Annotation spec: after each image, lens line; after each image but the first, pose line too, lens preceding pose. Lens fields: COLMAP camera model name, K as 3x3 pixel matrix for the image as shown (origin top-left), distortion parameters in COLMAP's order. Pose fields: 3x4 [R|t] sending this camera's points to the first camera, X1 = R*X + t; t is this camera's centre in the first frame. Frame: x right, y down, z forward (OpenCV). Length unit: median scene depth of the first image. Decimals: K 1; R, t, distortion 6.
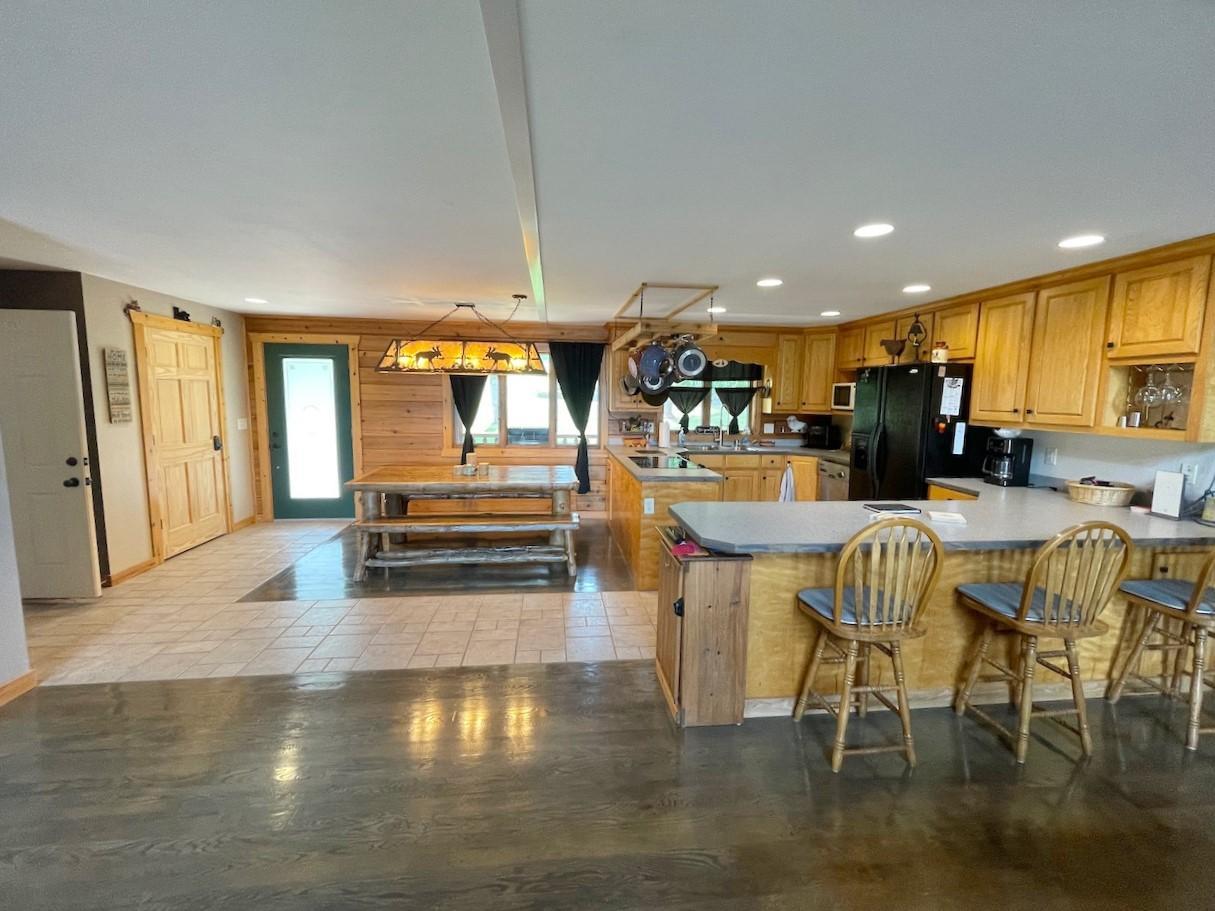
lens RADIAL K [[516.7, 0, 607.5], [0, 516.7, 455.5], [0, 0, 1]] dist [-0.000439, 0.000093]
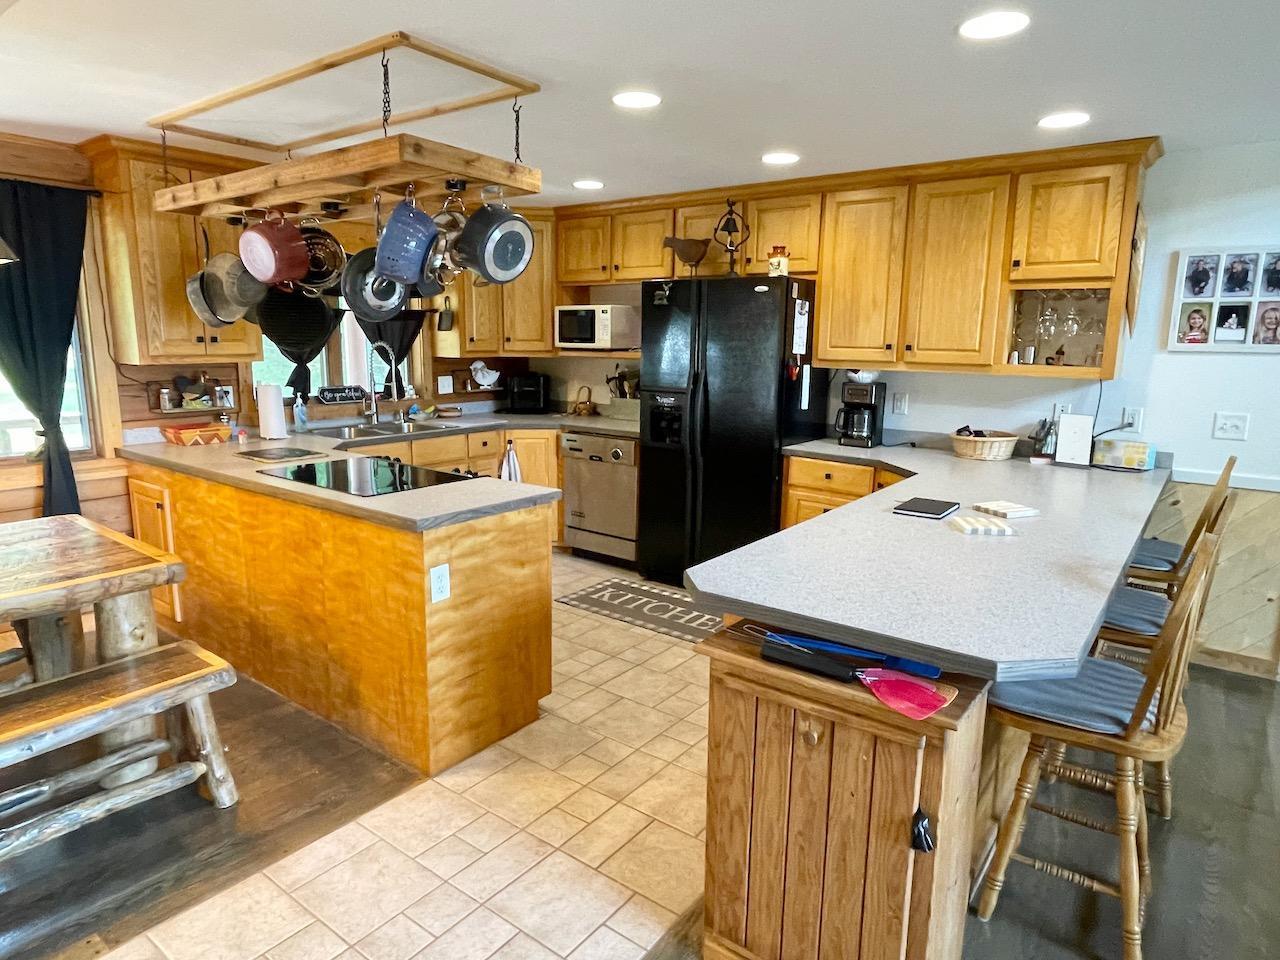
lens RADIAL K [[768.5, 0, 640.0], [0, 768.5, 480.0], [0, 0, 1]] dist [-0.000497, -0.001193]
pose [[0.685344, -0.141827, 0.714275, -0.250144], [0.082253, 0.989651, 0.117584, -0.049694], [-0.723559, -0.021834, 0.689917, 0.431693]]
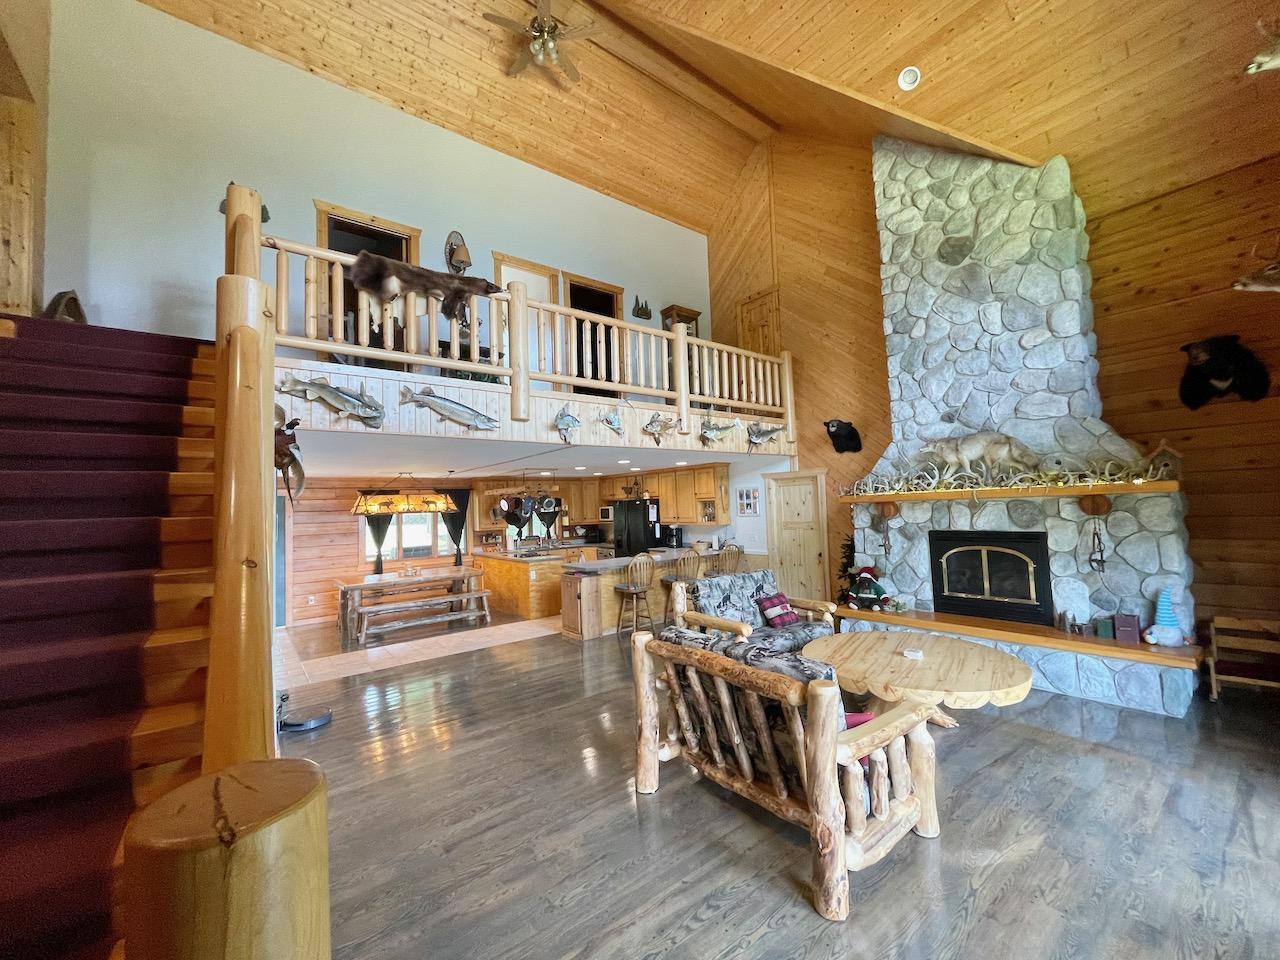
lens RADIAL K [[514.8, 0, 640.0], [0, 514.8, 480.0], [0, 0, 1]] dist [-0.003796, -0.000638]
pose [[0.849540, -0.020220, 0.527137, -0.606483], [0.110860, 0.983794, -0.140927, 0.061502], [-0.515744, 0.178161, 0.838013, -0.946303]]
